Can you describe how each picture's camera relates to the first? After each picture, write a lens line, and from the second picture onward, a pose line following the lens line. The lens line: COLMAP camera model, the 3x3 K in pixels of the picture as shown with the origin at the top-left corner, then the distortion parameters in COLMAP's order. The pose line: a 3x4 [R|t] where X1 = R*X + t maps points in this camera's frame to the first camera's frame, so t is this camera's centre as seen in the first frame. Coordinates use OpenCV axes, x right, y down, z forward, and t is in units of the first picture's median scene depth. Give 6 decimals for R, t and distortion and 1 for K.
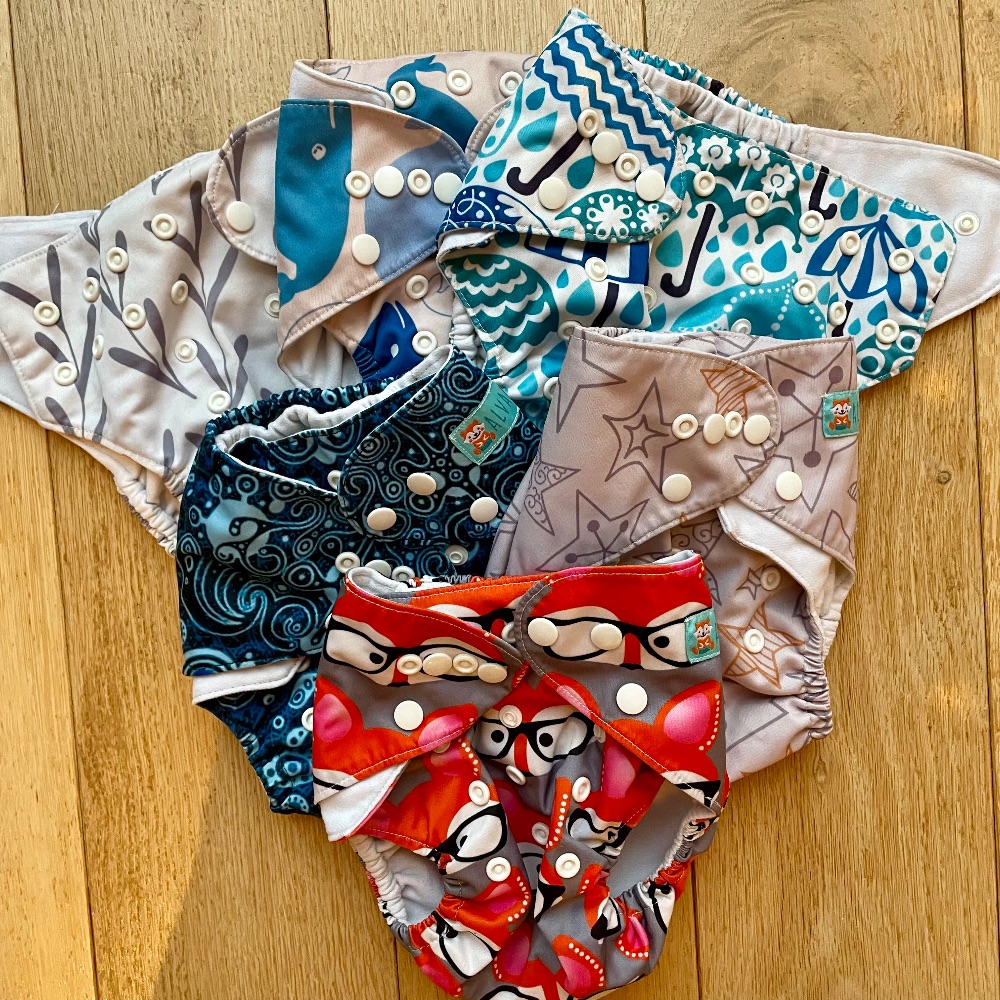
lens RADIAL K [[1017.4, 0, 505.2], [0, 1017.4, 490.2], [0, 0, 1]] dist [0.071415, -0.106753]
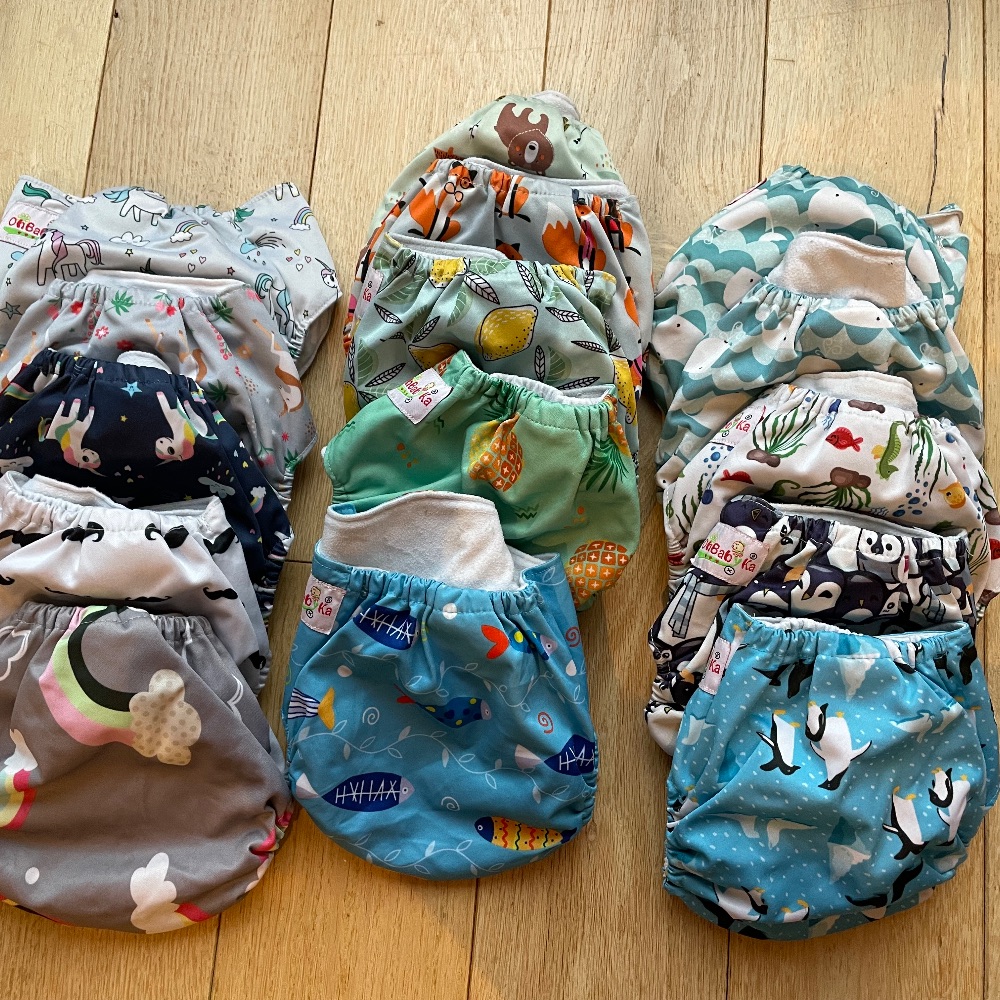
lens RADIAL K [[1017.4, 0, 505.2], [0, 1017.4, 490.2], [0, 0, 1]] dist [0.071415, -0.106753]
pose [[0.989101, 0.144939, -0.025905, 0.179576], [-0.147035, 0.963141, -0.225255, 0.174794], [-0.007698, 0.226609, 0.973955, -0.274300]]
